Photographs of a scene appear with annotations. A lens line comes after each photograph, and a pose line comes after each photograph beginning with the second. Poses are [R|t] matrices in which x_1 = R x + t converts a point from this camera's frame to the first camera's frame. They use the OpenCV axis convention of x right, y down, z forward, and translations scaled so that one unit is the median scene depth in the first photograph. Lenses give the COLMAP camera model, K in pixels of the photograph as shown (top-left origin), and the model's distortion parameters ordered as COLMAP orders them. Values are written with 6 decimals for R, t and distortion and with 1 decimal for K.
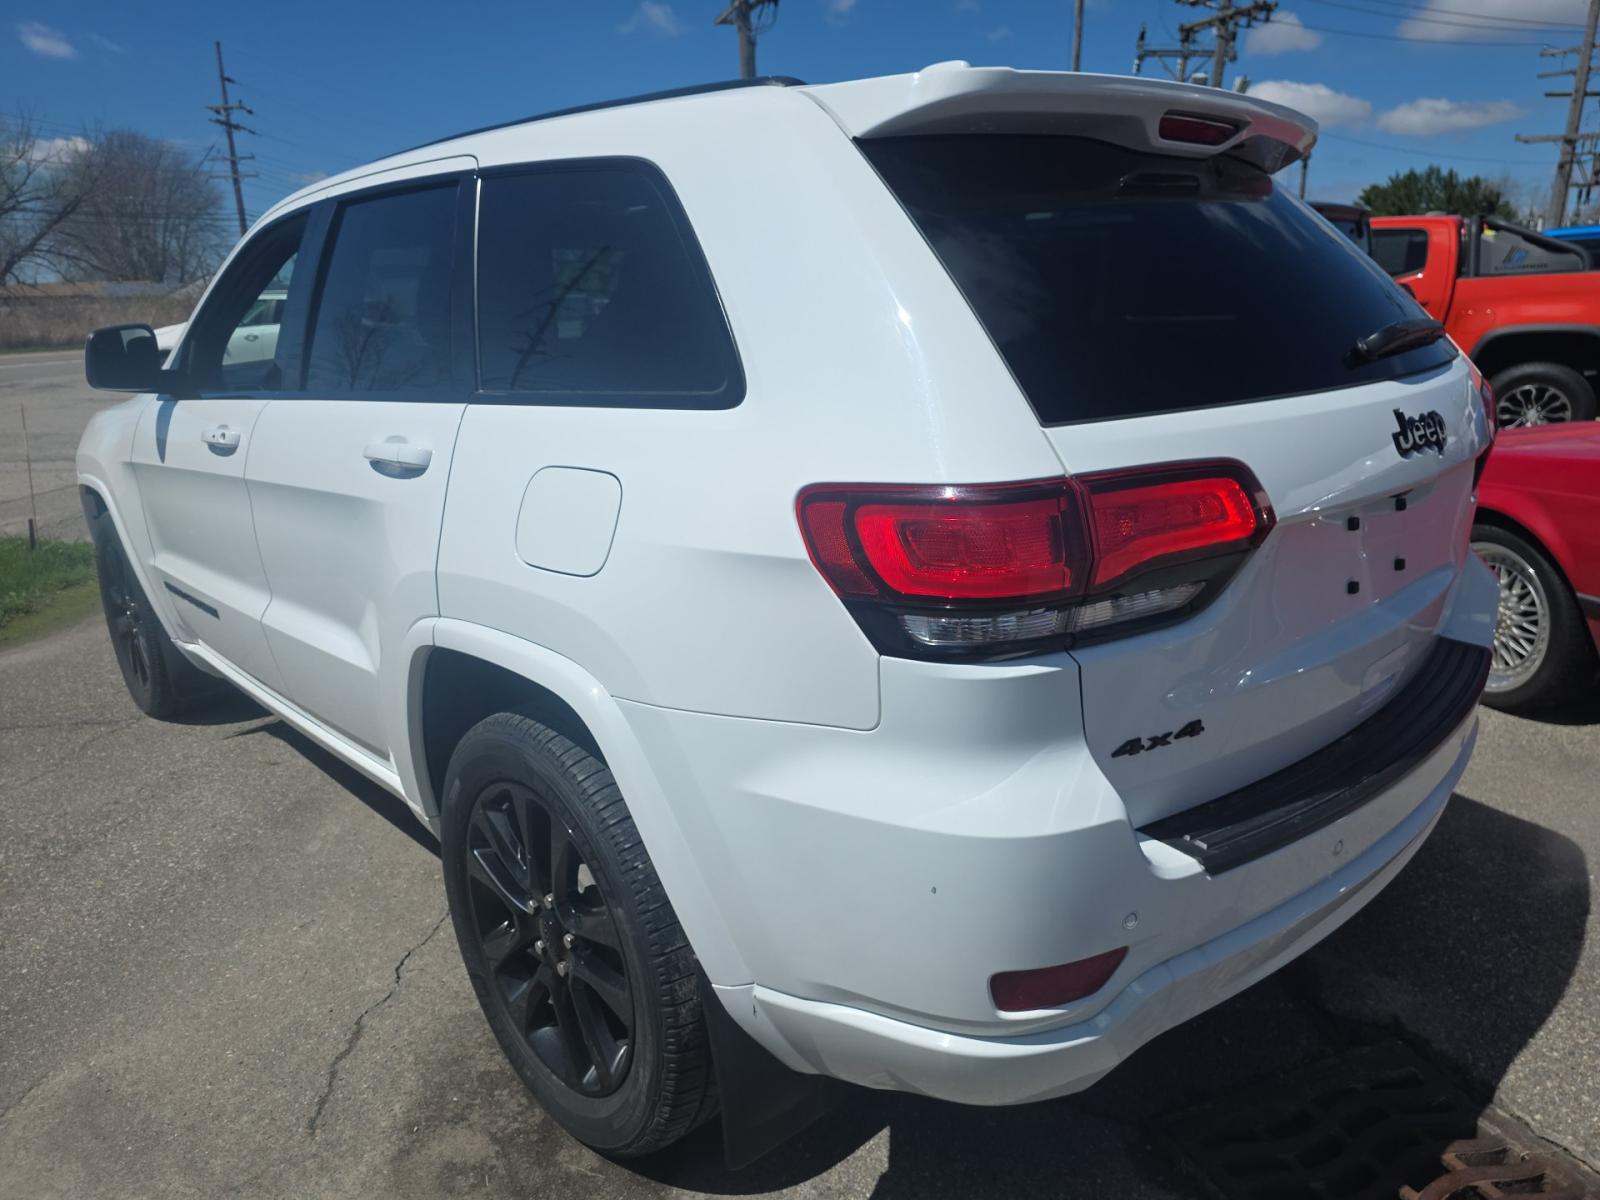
lens RADIAL K [[1025.4, 0, 803.1], [0, 1025.4, 591.1], [0, 0, 1]] dist [0.012124, -0.007893]
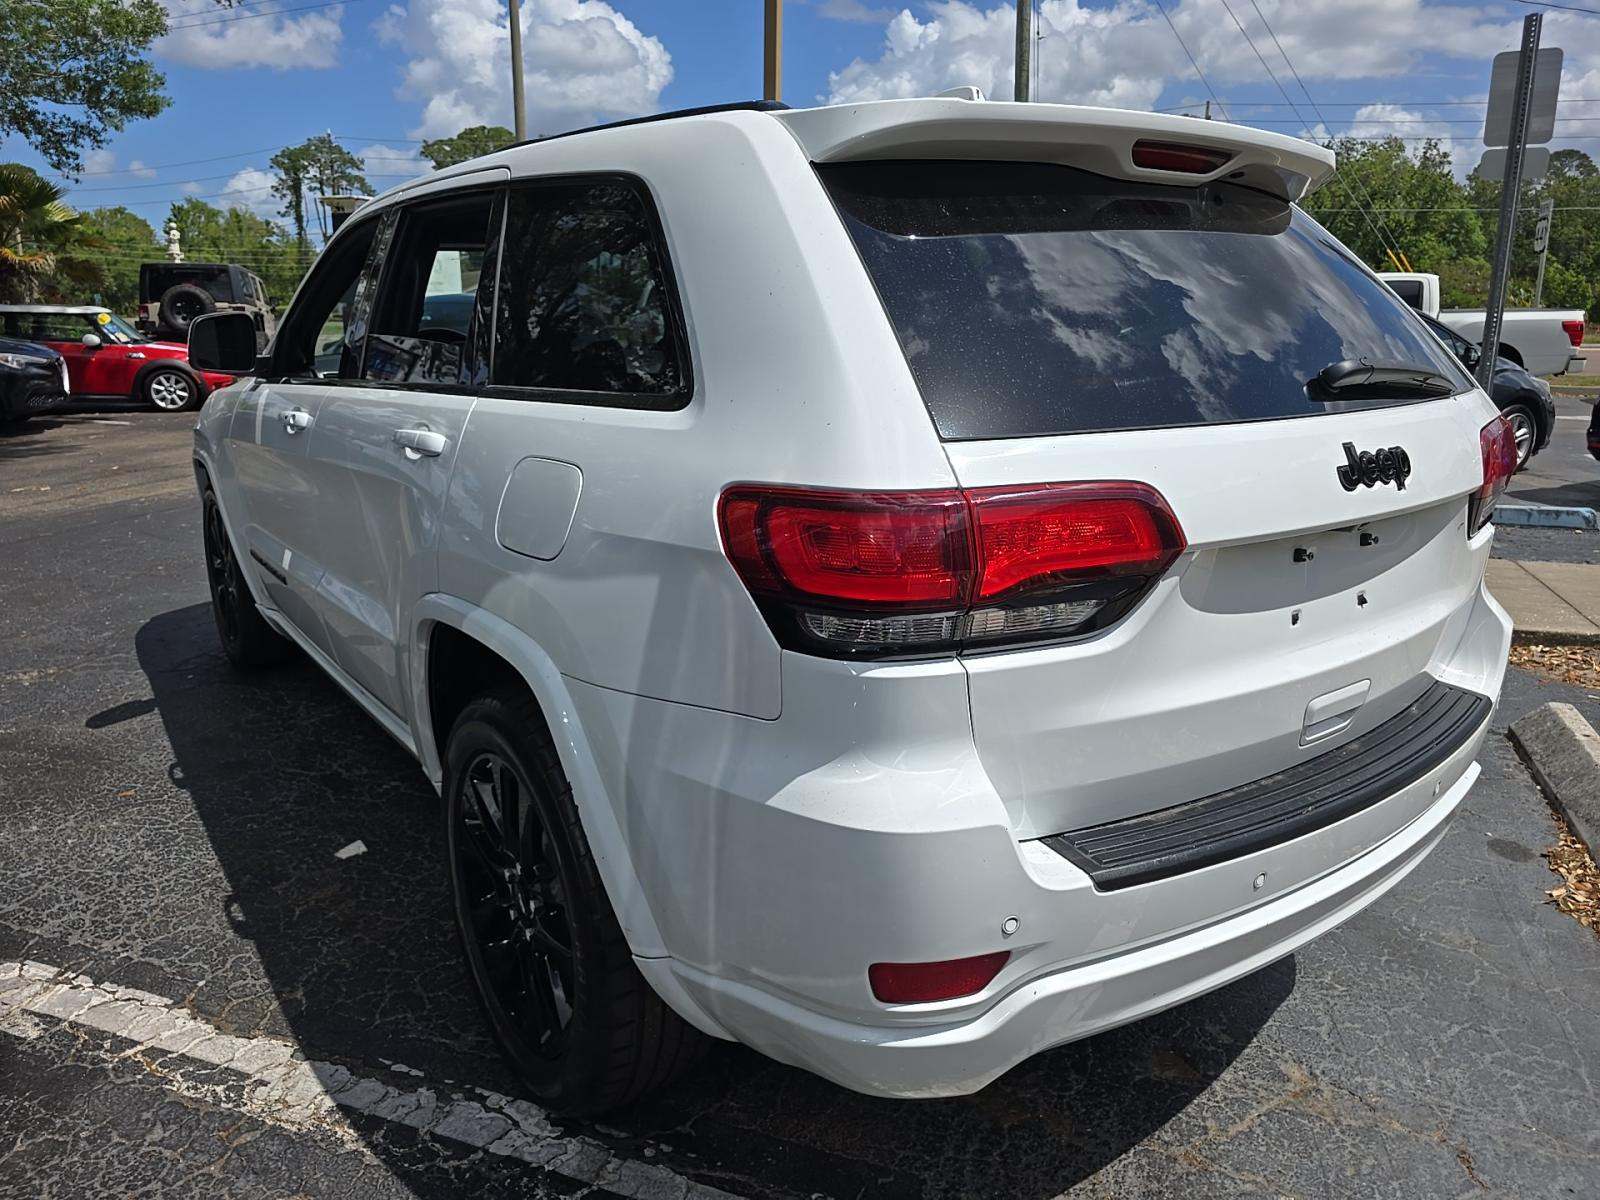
lens RADIAL K [[1025.4, 0, 808.8], [0, 1025.4, 579.4], [0, 0, 1]] dist [0.012124, -0.007893]
pose [[0.992618, 0.063278, -0.103470, 0.173183], [-0.065535, 0.997678, -0.018556, 0.007390], [0.102056, 0.025200, 0.994459, -0.037699]]
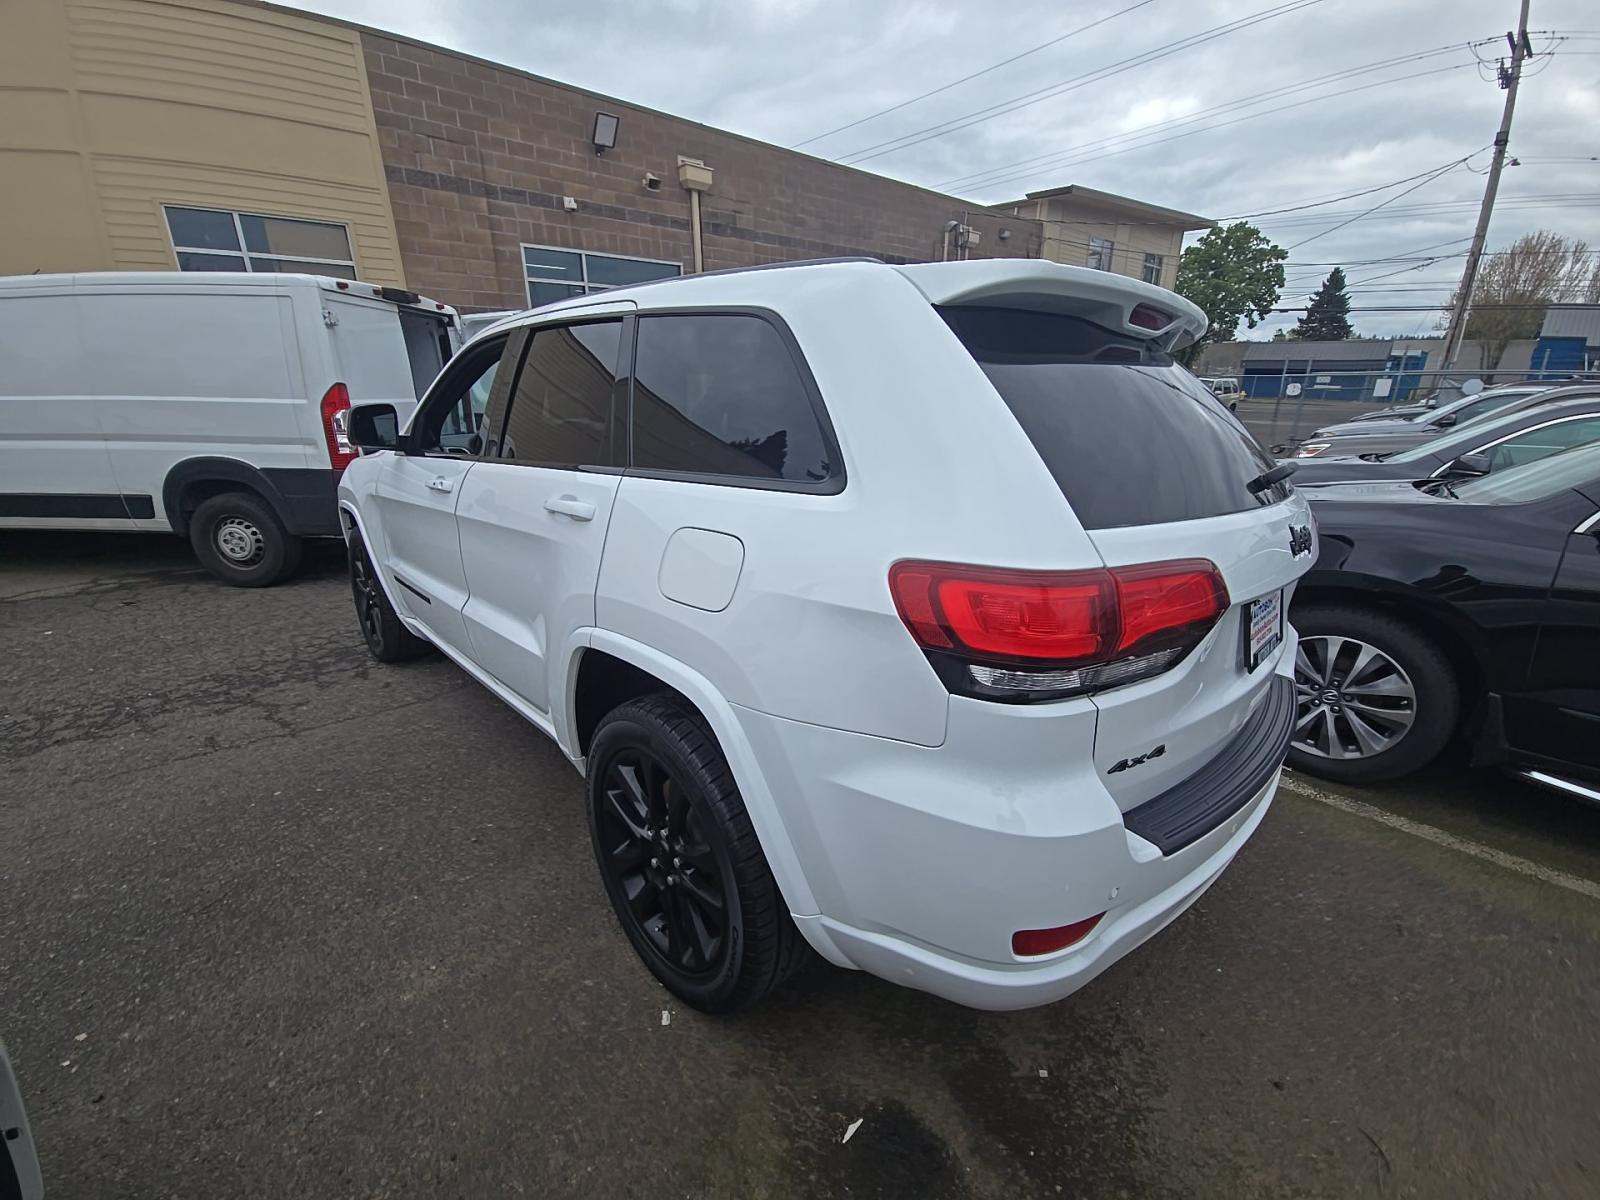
lens RADIAL K [[615.7, 0, 808.4], [0, 615.7, 593.8], [0, 0, 1]] dist [-0.000227, -0.000195]
pose [[0.997728, 0.054708, 0.039329, -0.118281], [-0.054941, 0.998478, 0.004858, -0.048731], [-0.039003, -0.007008, 0.999215, 0.175563]]
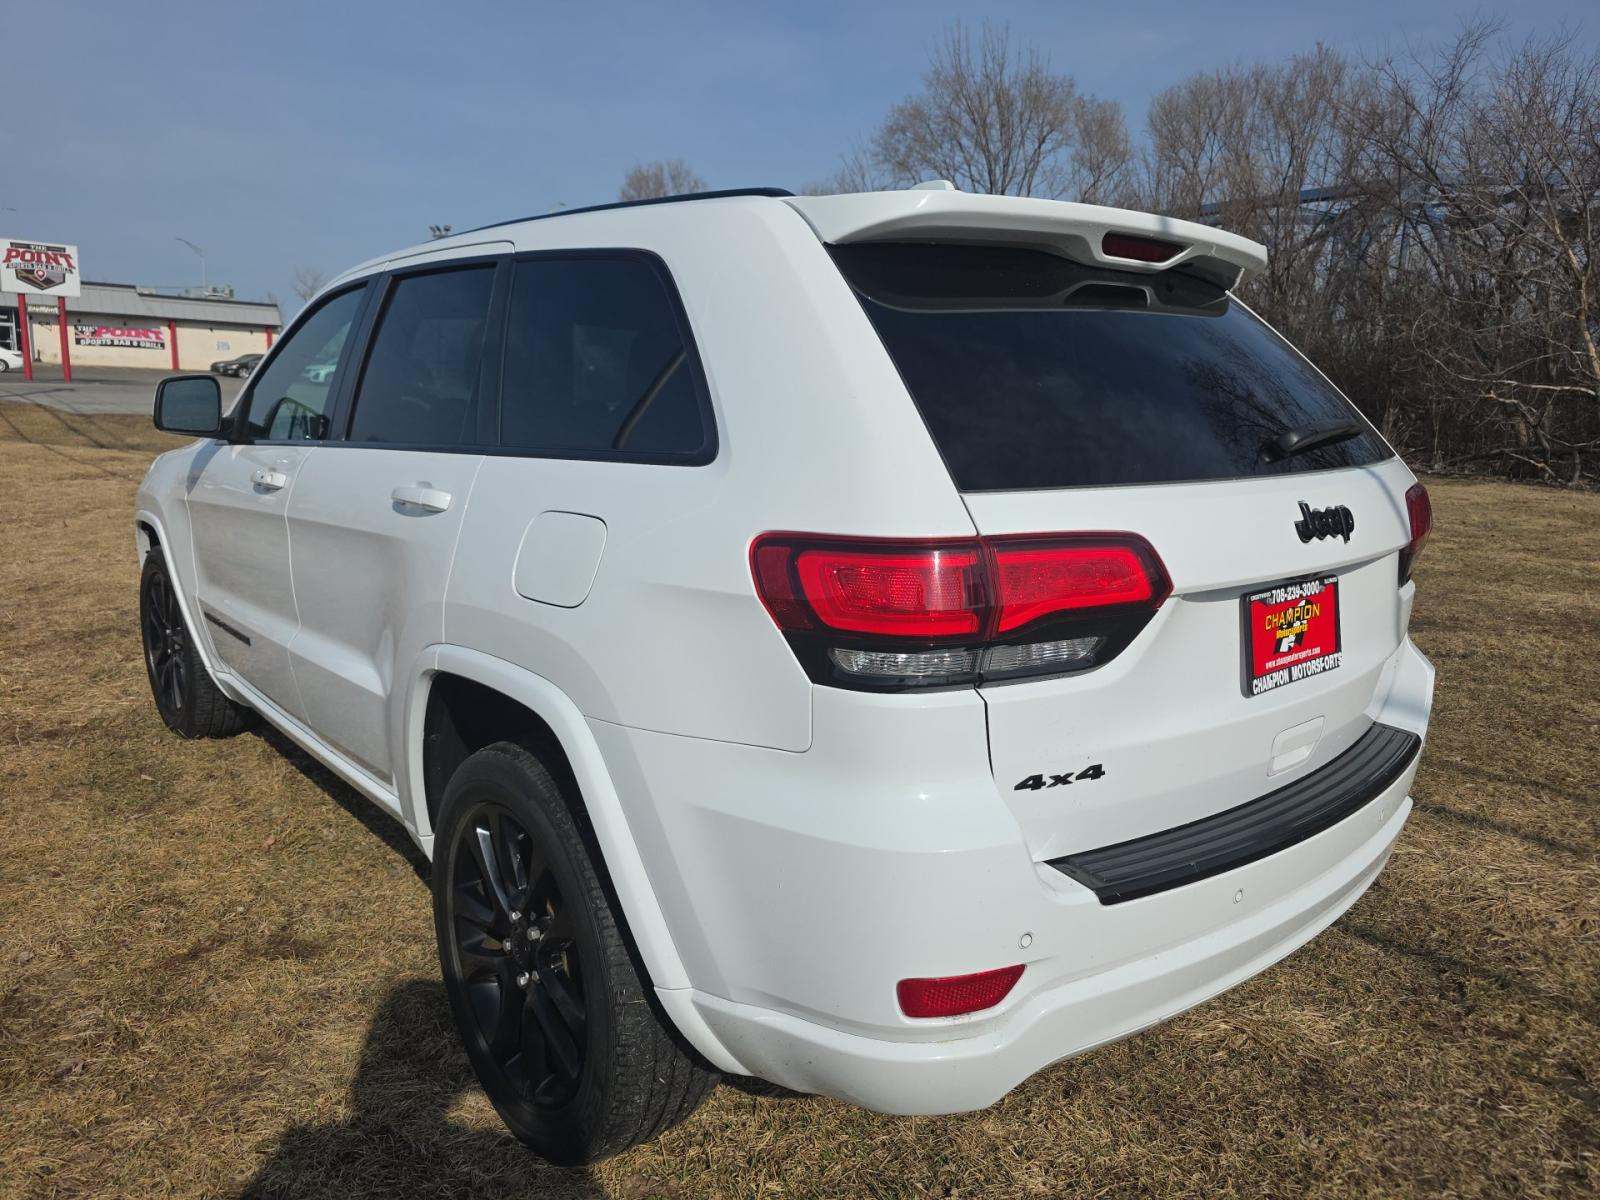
lens RADIAL K [[1025.4, 0, 806.5], [0, 1025.4, 589.3], [0, 0, 1]] dist [0.012124, -0.007893]
pose [[0.997872, 0.057301, -0.031120, 0.082452], [-0.059657, 0.994929, -0.080980, 0.041246], [0.026321, 0.082665, 0.996230, -0.117146]]
